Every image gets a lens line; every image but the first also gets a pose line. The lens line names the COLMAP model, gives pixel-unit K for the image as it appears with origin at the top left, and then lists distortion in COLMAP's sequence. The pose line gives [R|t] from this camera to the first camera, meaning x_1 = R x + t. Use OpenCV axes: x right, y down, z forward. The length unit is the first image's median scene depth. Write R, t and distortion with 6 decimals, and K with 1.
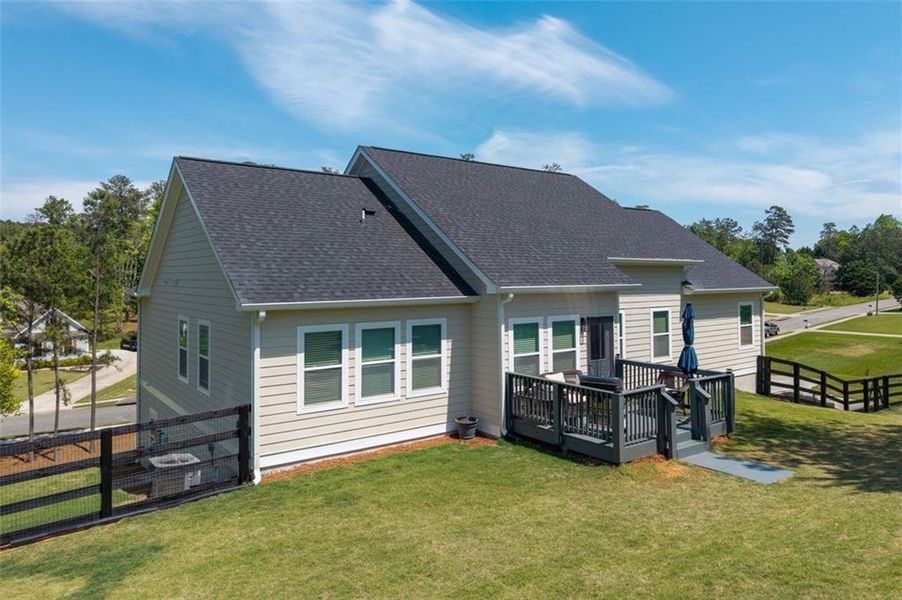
lens RADIAL K [[598.7, 0, 451.7], [0, 598.7, 252.4], [0, 0, 1]] dist [0.006009, -0.012625]
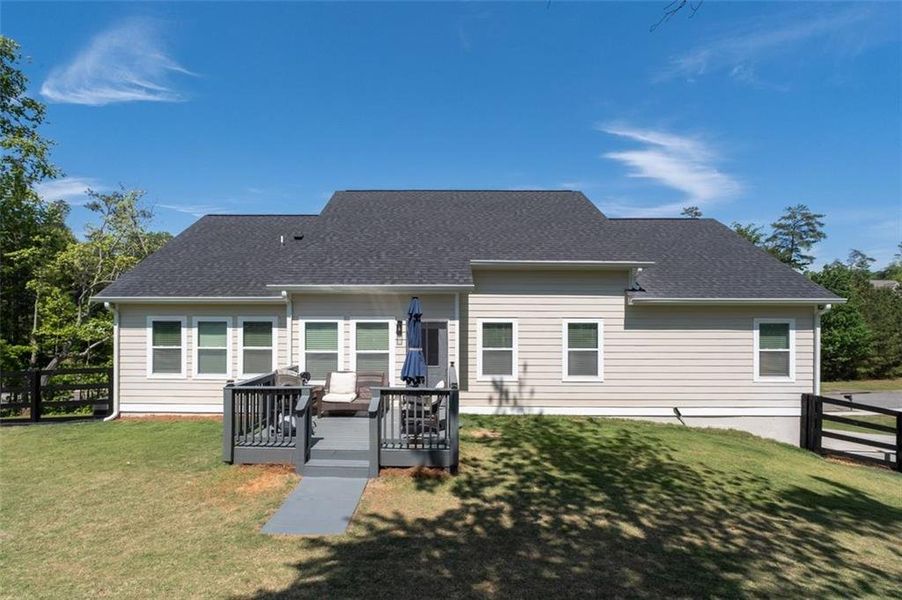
lens RADIAL K [[417.7, 0, 444.4], [0, 417.7, 311.0], [0, 0, 1]] dist [-0.007185, -0.000575]
pose [[0.794835, 0.000054, -0.606826, 0.555354], [0.018447, 0.999536, 0.024253, 0.062860], [0.606545, -0.030471, 0.794465, 0.404840]]
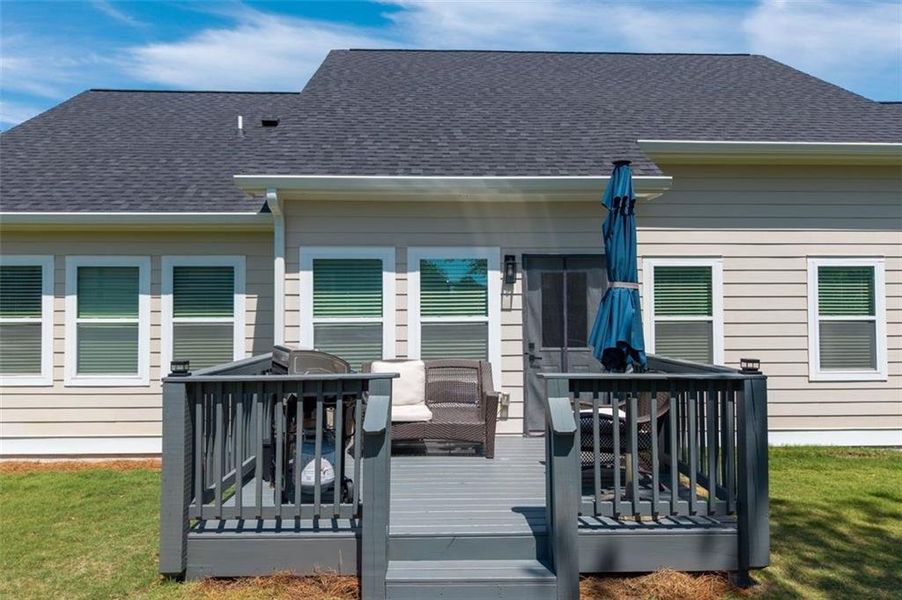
lens RADIAL K [[598.7, 0, 460.5], [0, 598.7, 302.7], [0, 0, 1]] dist [0.006009, -0.012625]
pose [[0.825603, -0.013948, -0.564079, 0.363671], [0.023749, 0.999668, 0.010041, 0.113609], [0.563751, -0.021686, 0.825660, 0.471396]]
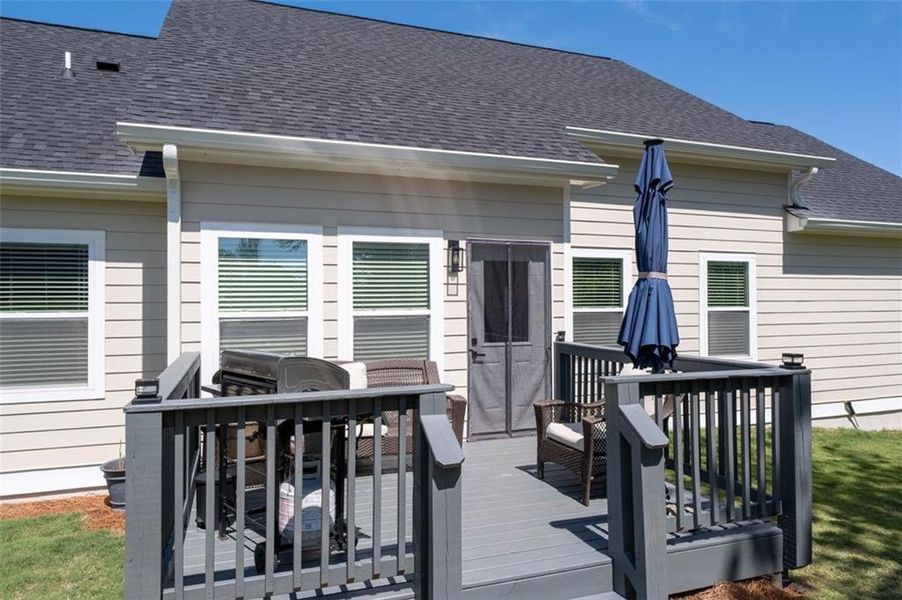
lens RADIAL K [[598.7, 0, 446.8], [0, 598.7, 298.4], [0, 0, 1]] dist [0.006009, -0.012625]
pose [[0.960120, -0.007150, -0.279498, 0.266904], [0.014857, 0.999565, 0.025467, 0.112174], [0.279194, -0.028604, 0.959809, 0.474622]]
